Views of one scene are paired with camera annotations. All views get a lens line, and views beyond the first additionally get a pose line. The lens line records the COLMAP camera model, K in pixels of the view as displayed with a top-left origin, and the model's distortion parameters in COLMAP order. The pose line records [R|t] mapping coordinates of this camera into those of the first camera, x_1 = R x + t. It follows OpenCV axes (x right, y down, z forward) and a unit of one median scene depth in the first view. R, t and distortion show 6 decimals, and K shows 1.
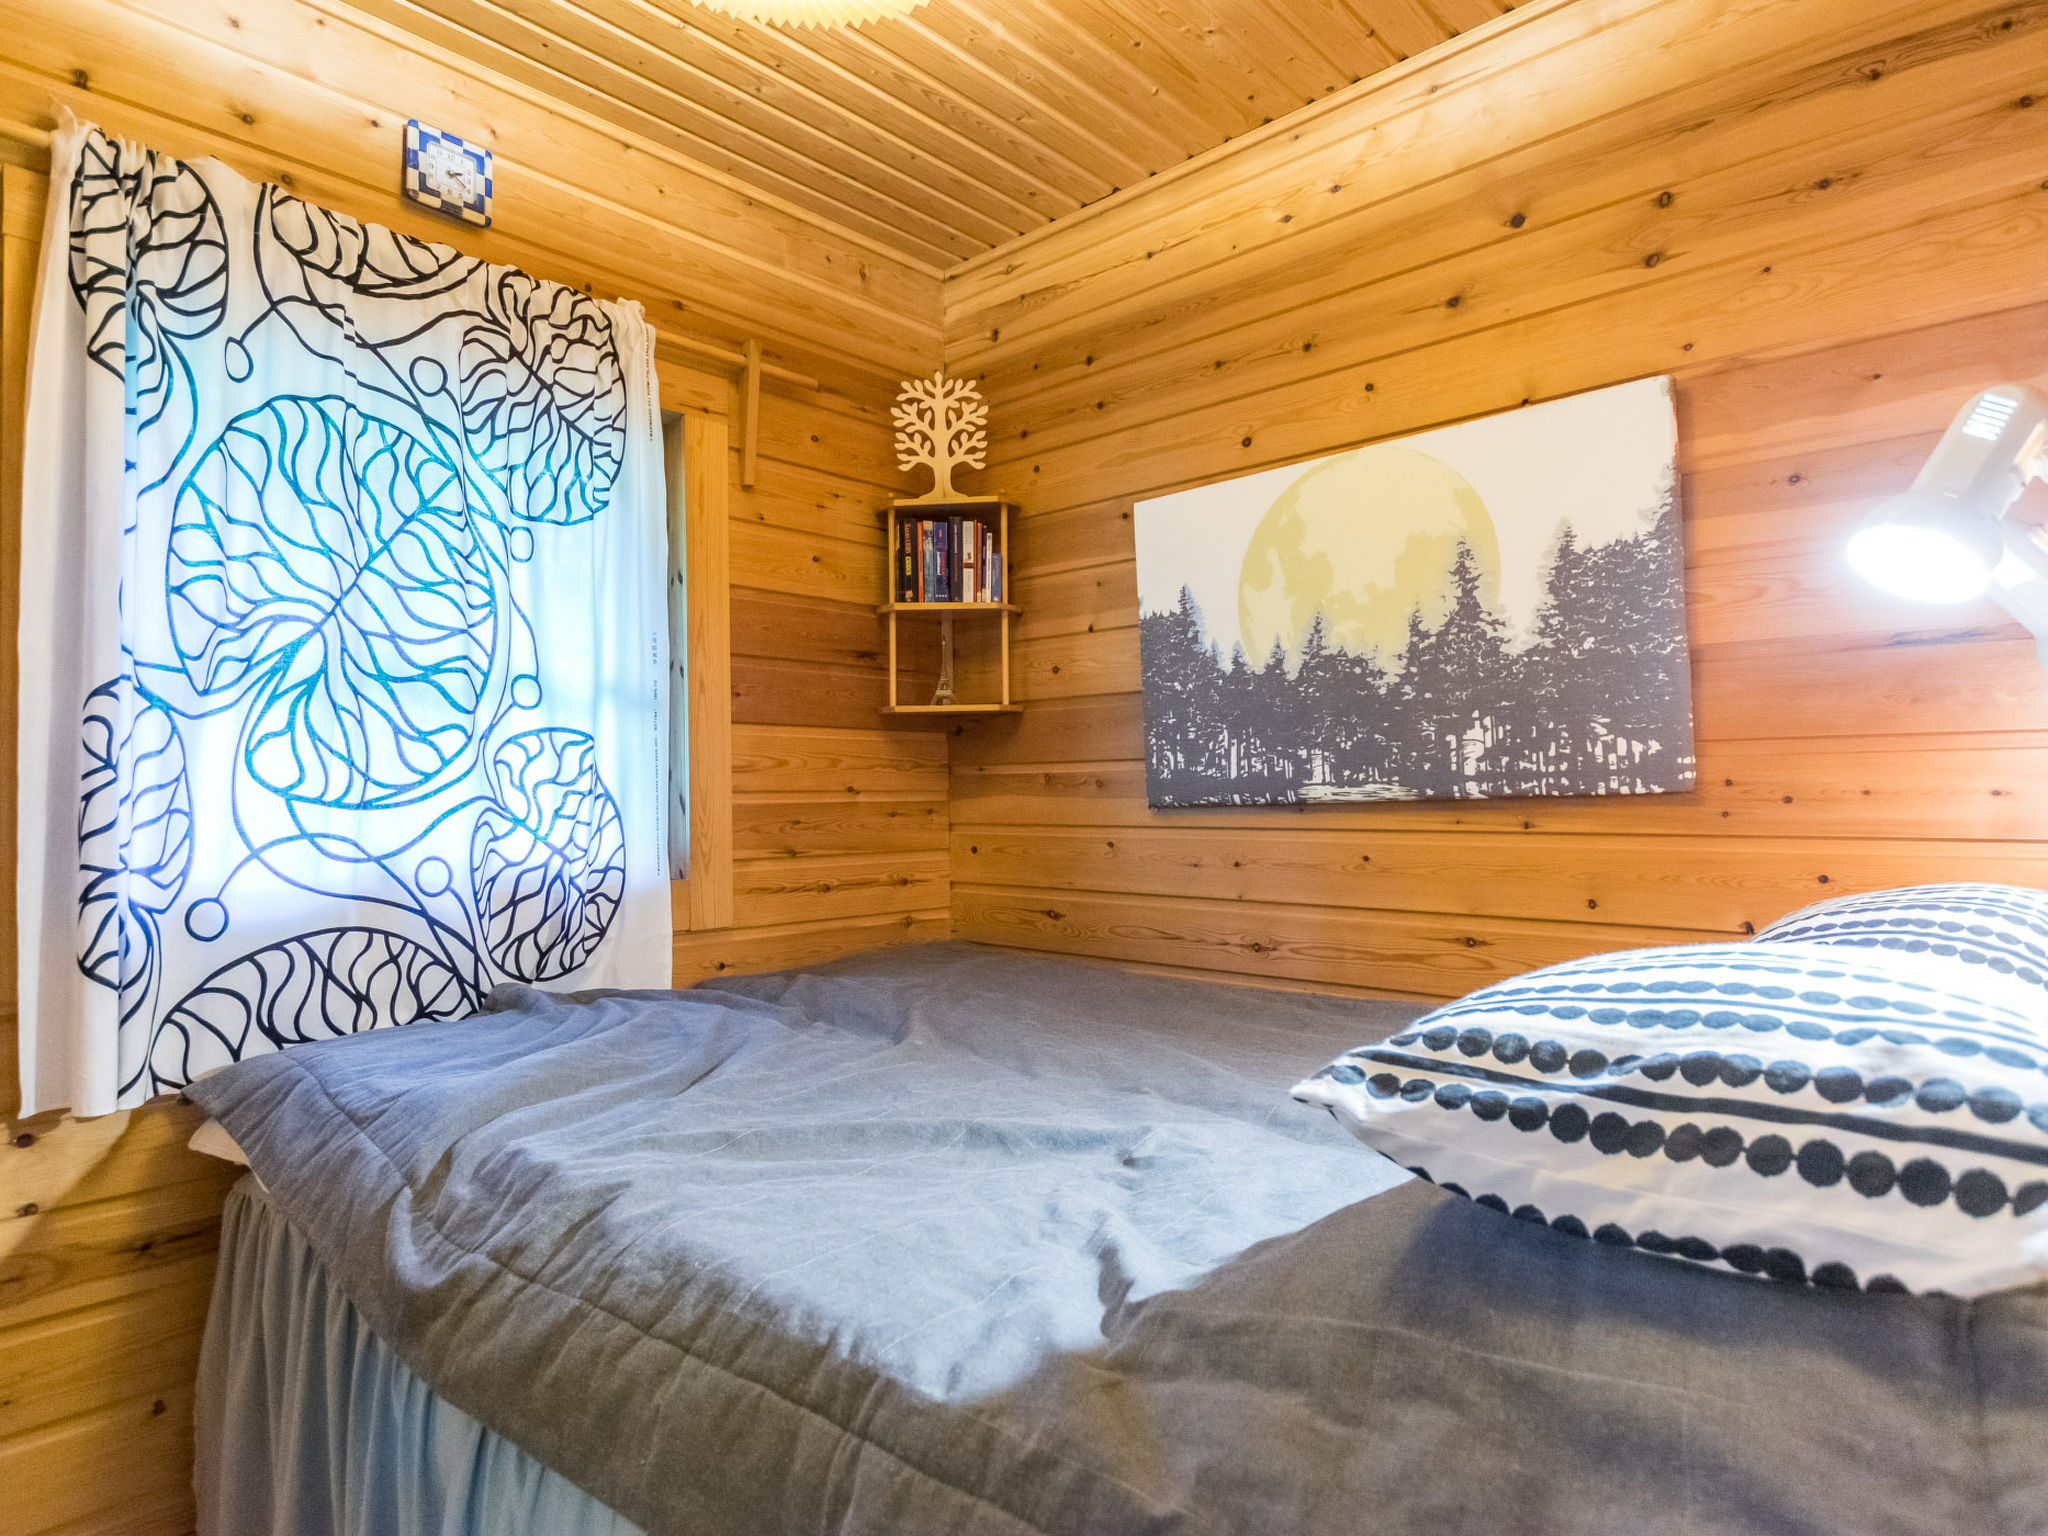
lens RADIAL K [[1142.7, 0, 1024.0], [0, 1142.7, 768.0], [0, 0, 1]] dist [0.006054, -0.004025]
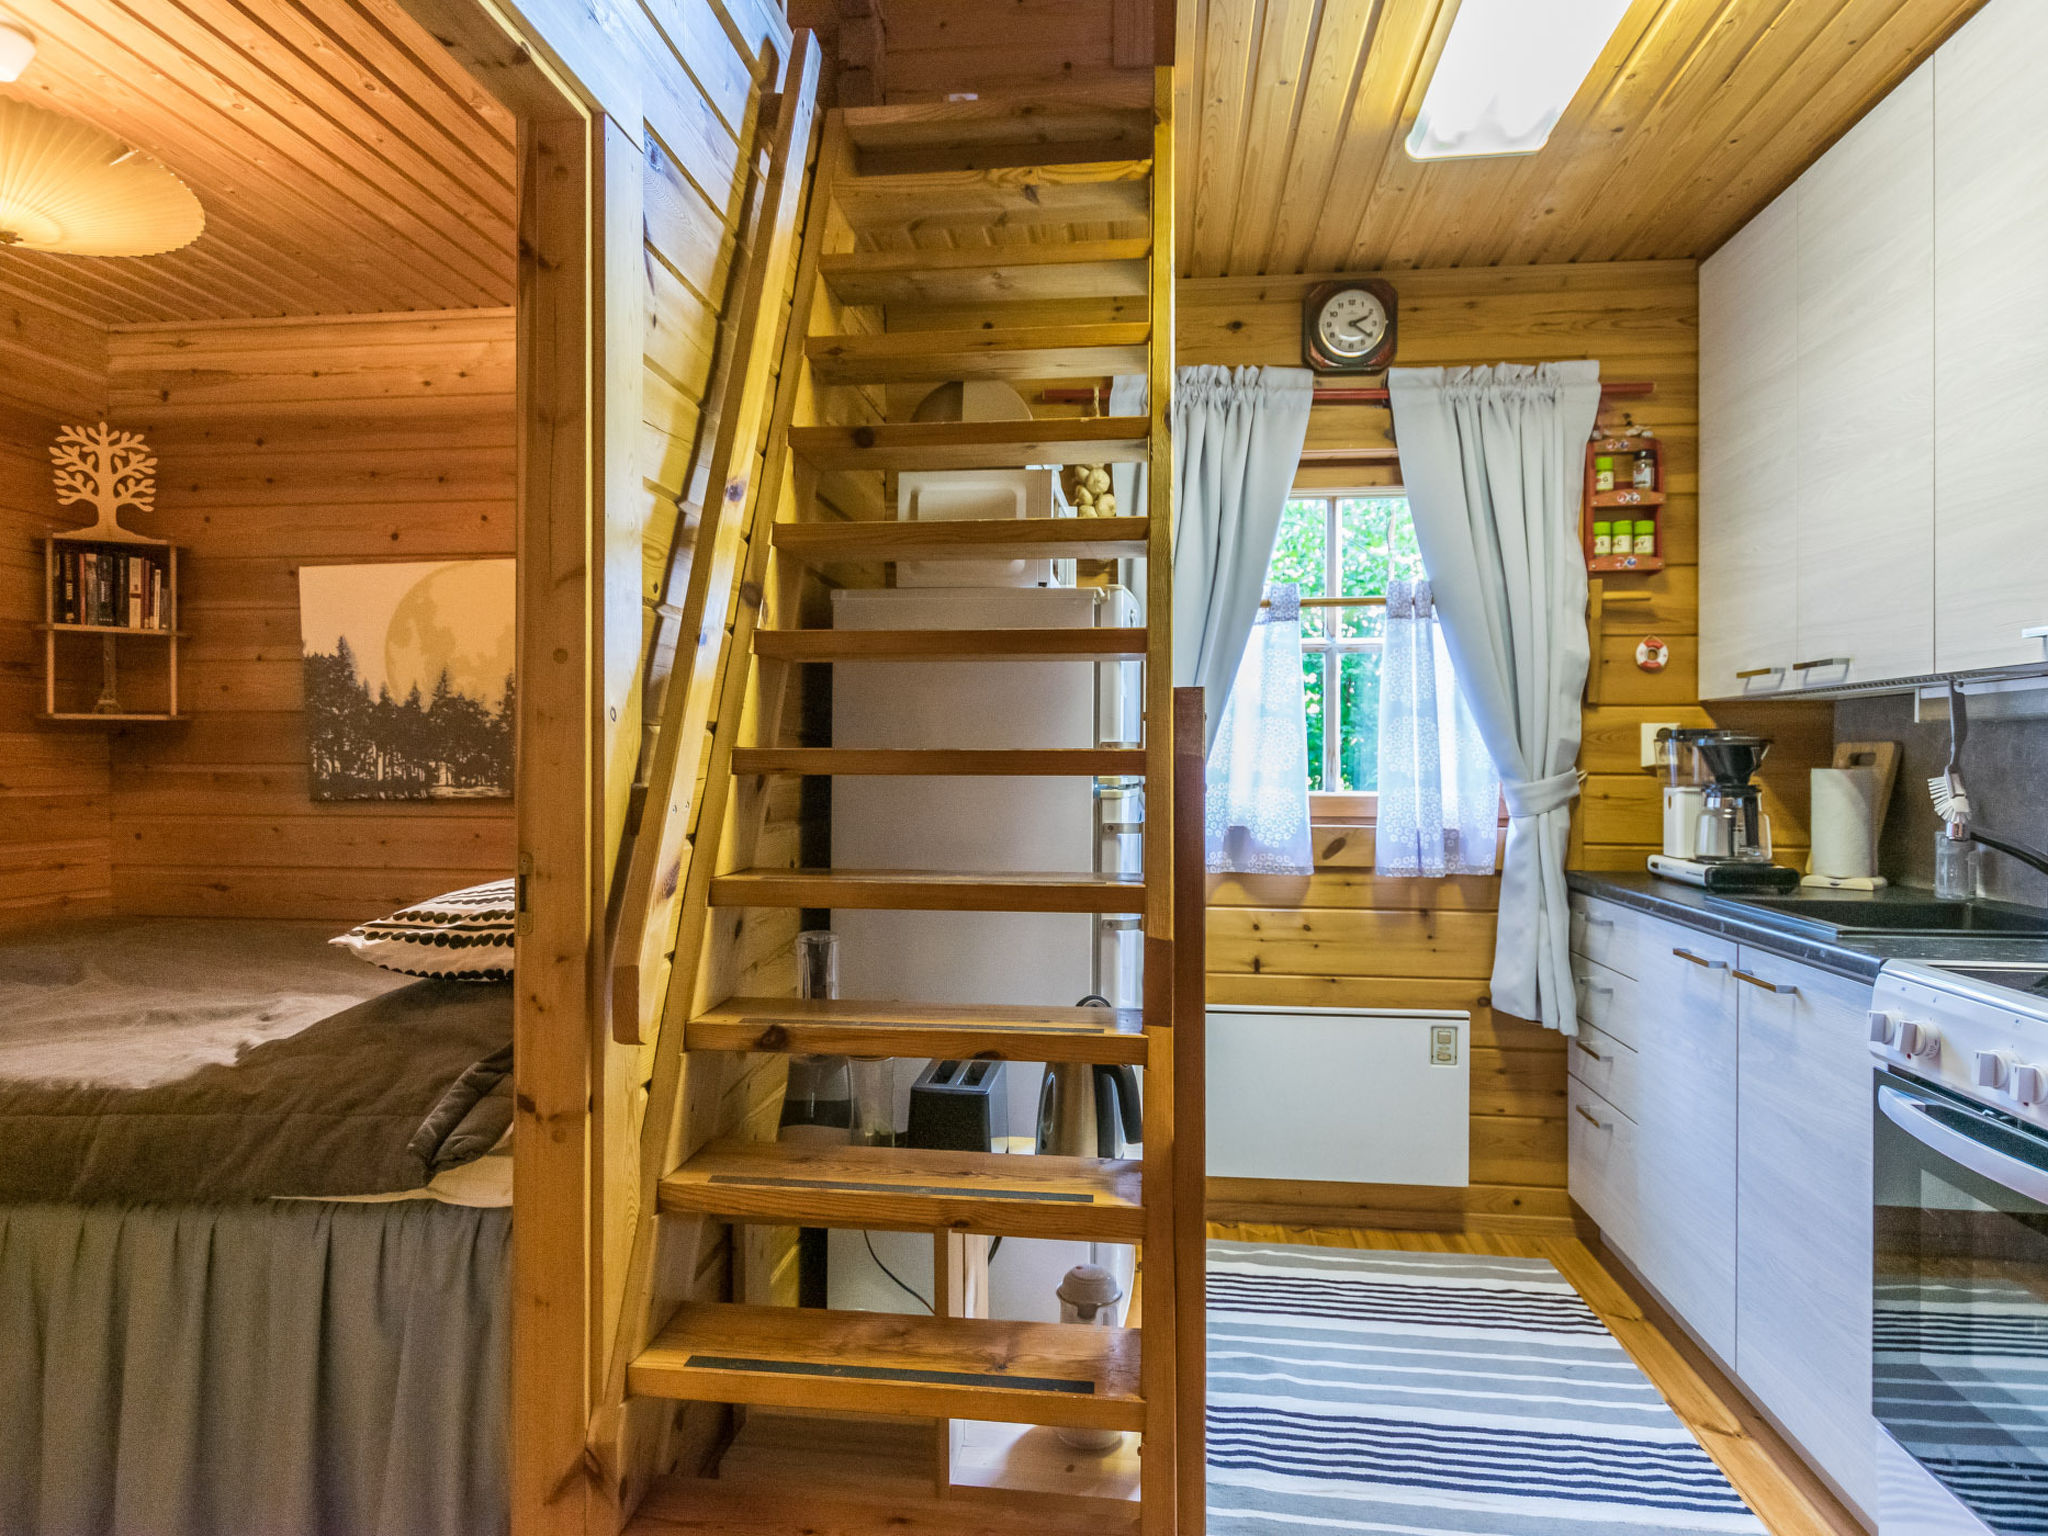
lens RADIAL K [[1142.7, 0, 1024.0], [0, 1142.7, 768.0], [0, 0, 1]] dist [0.006054, -0.004025]
pose [[0.808149, 0.007654, 0.588928, -0.002343], [-0.024892, 0.999466, 0.021168, -0.050513], [-0.588451, -0.031766, 0.807908, -0.531721]]
